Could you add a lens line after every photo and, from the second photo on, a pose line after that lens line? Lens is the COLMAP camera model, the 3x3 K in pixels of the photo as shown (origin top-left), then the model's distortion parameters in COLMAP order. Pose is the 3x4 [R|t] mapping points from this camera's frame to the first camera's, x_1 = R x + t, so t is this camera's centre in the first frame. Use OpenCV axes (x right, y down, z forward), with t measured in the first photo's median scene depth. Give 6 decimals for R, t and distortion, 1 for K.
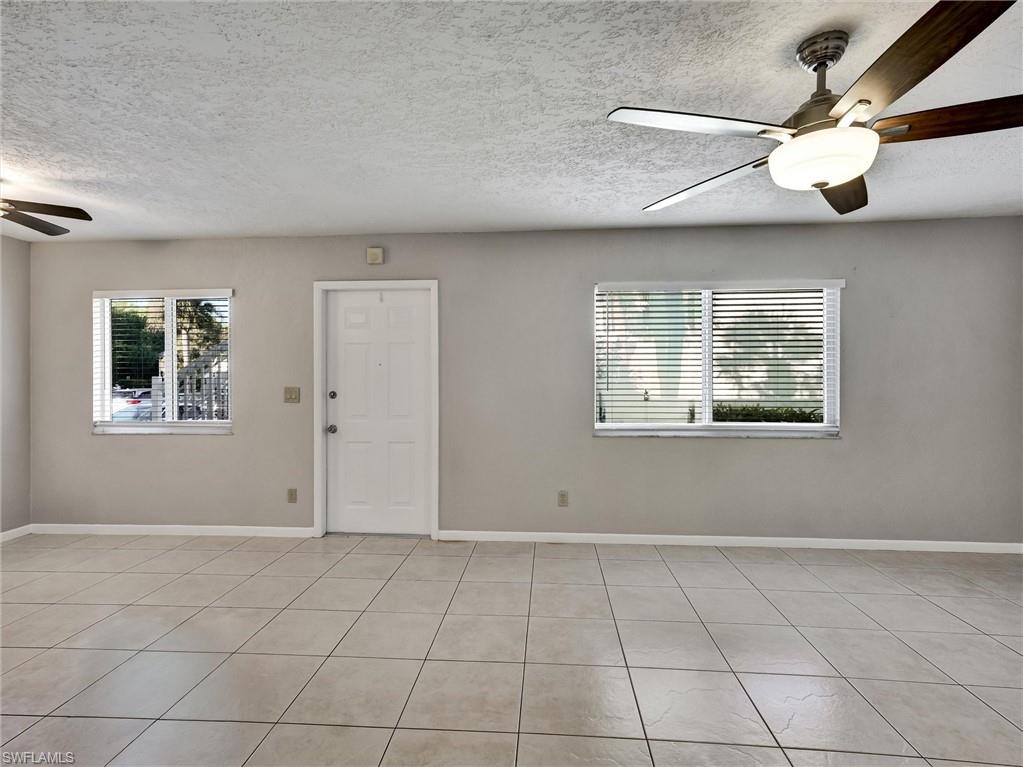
lens RADIAL K [[508.4, 0, 510.4], [0, 508.4, 378.6], [0, 0, 1]] dist [-0.003363, 0.009853]
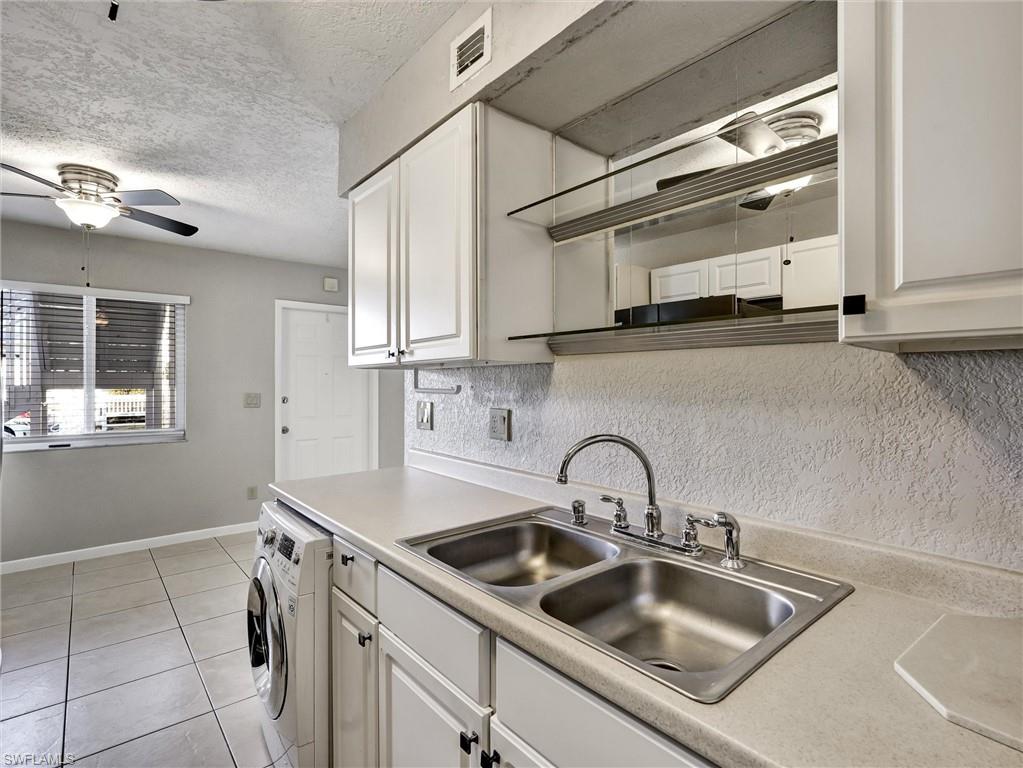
lens RADIAL K [[518.1, 0, 511.5], [0, 518.1, 384.0], [0, 0, 1]] dist [-0.010557, 0.000292]
pose [[0.709006, 0.002728, 0.705197, -0.822792], [0.000993, 0.999988, -0.004867, 0.002731], [-0.705201, 0.004151, 0.708995, -0.179800]]
